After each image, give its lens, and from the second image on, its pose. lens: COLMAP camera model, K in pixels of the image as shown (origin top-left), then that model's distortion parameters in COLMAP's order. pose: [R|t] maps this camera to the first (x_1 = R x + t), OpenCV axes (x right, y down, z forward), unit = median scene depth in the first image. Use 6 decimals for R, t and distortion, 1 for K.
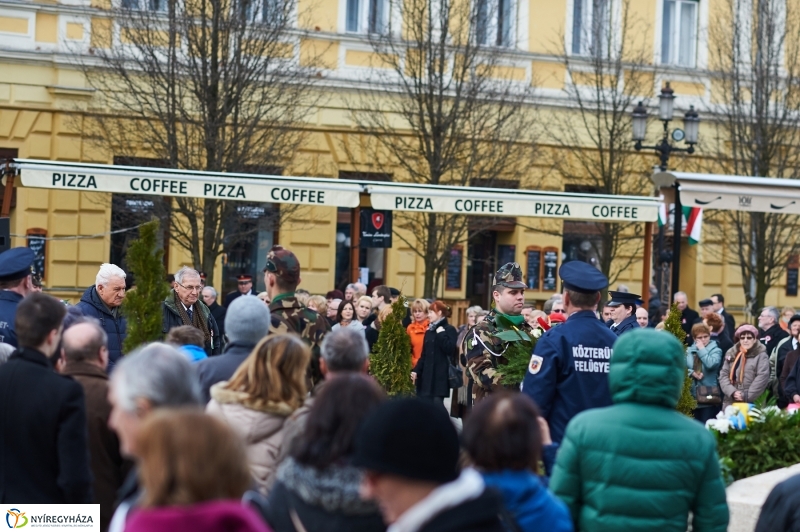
lens RADIAL K [[3067.3, 0, 400.0], [0, 3067.3, 266.0], [0, 0, 1]] dist [-0.093493, 1.575197]
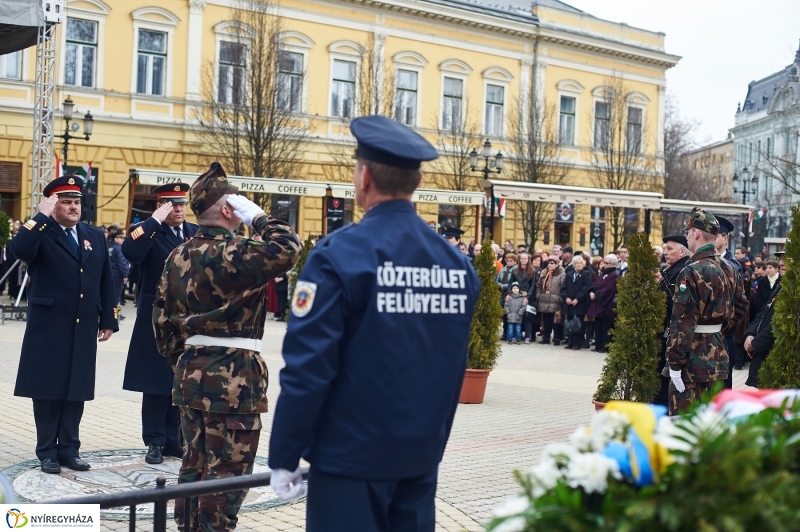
lens RADIAL K [[1151.1, 0, 402.6], [0, 1151.1, 268.8], [0, 0, 1]] dist [-0.121219, 0.157884]
pose [[0.999931, -0.004615, 0.010758, 0.024163], [0.004335, 0.999656, 0.025881, 0.007064], [-0.010873, -0.025832, 0.999607, 0.256479]]
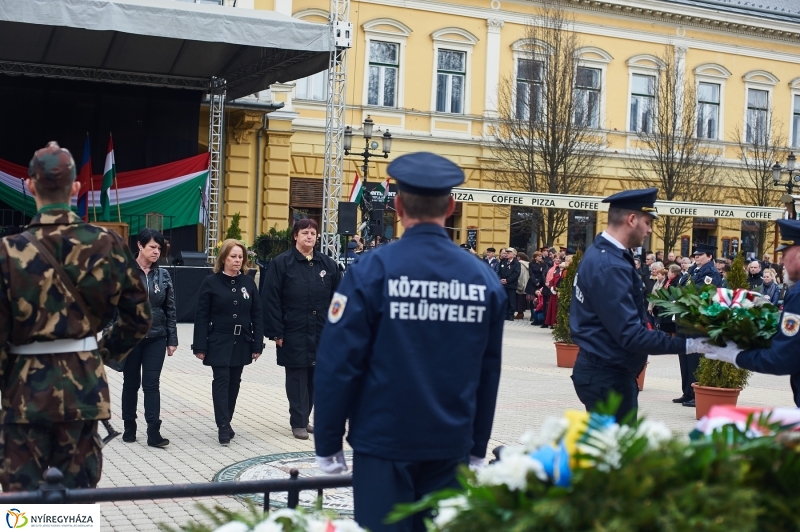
lens RADIAL K [[1151.1, 0, 402.6], [0, 1151.1, 268.8], [0, 0, 1]] dist [-0.121219, 0.157884]
pose [[0.965830, 0.006423, -0.259098, 0.038762], [-0.003175, 0.999911, 0.012951, 0.006910], [0.259159, -0.011686, 0.965764, 0.252609]]
